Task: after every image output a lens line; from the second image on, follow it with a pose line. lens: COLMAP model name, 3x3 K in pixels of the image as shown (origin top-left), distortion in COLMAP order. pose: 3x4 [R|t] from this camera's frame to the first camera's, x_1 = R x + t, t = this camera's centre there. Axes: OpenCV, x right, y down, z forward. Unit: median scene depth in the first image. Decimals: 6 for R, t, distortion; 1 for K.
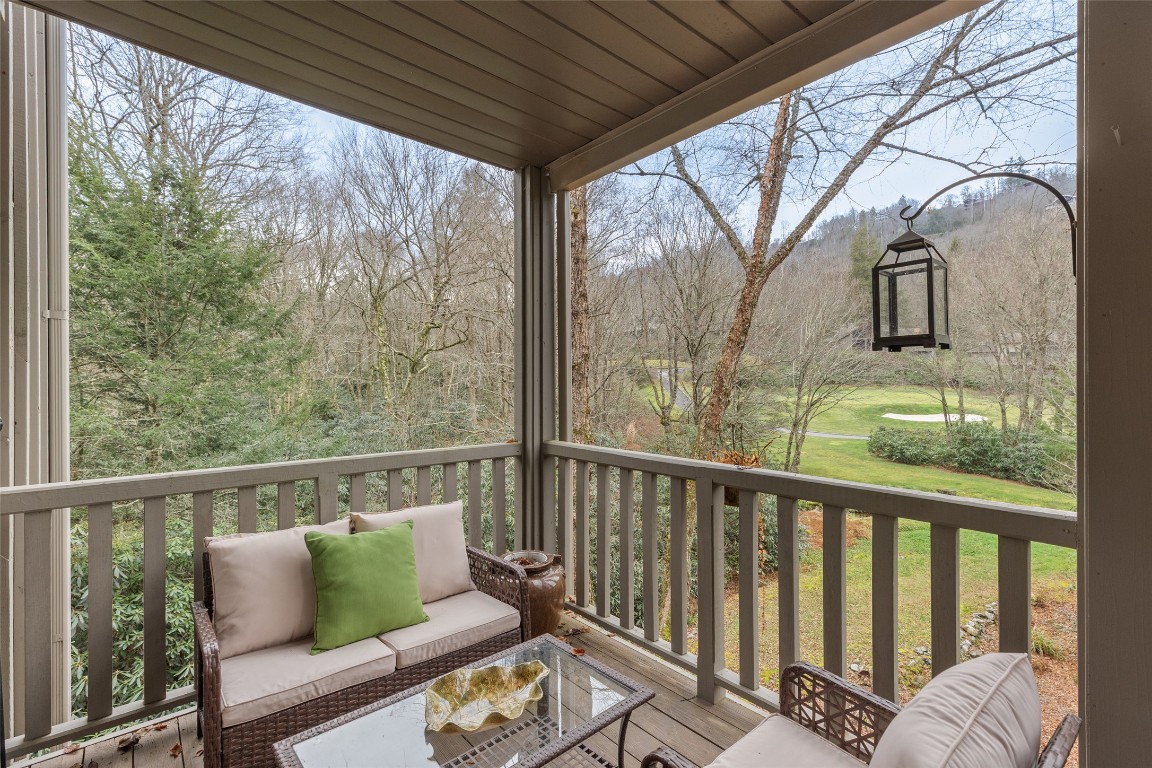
lens RADIAL K [[520.3, 0, 578.4], [0, 520.3, 381.9], [0, 0, 1]] dist [0.003676, -0.000544]
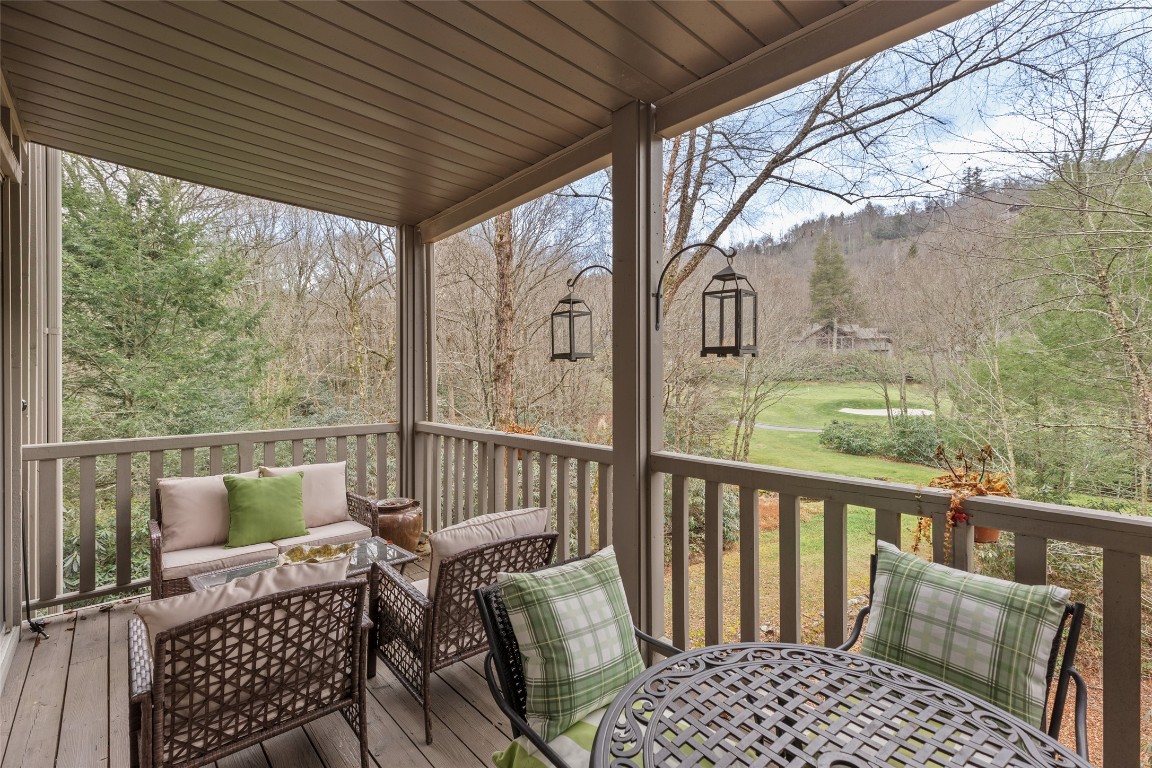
lens RADIAL K [[520.3, 0, 594.2], [0, 520.3, 377.1], [0, 0, 1]] dist [0.003676, -0.000544]
pose [[0.999215, 0.000274, 0.039612, 0.064472], [-0.000168, 0.999996, -0.002676, -0.000386], [-0.039612, 0.002667, 0.999212, -0.074648]]
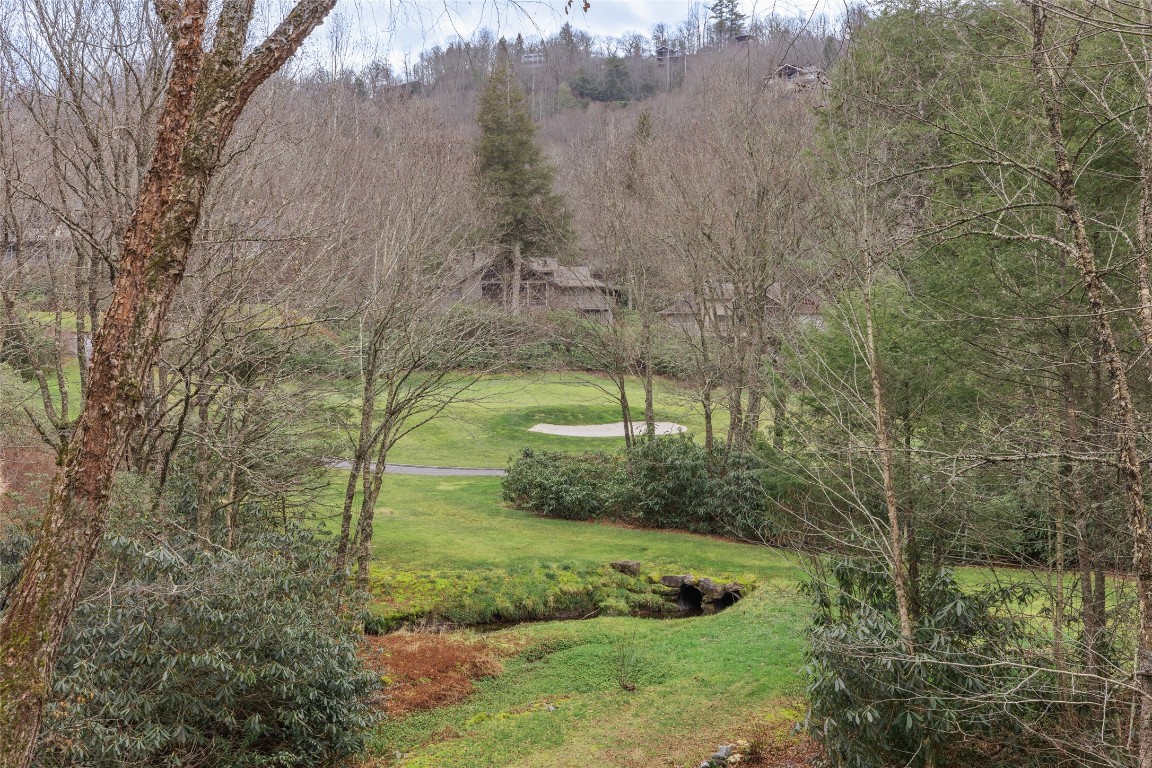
lens RADIAL K [[1074.2, 0, 547.4], [0, 1074.2, 394.0], [0, 0, 1]] dist [0.003396, 0.000000]
pose [[0.860699, -0.012125, 0.508970, 0.069431], [-0.002204, 0.999618, 0.027542, -0.000780], [-0.509110, -0.024828, 0.860343, 0.082957]]
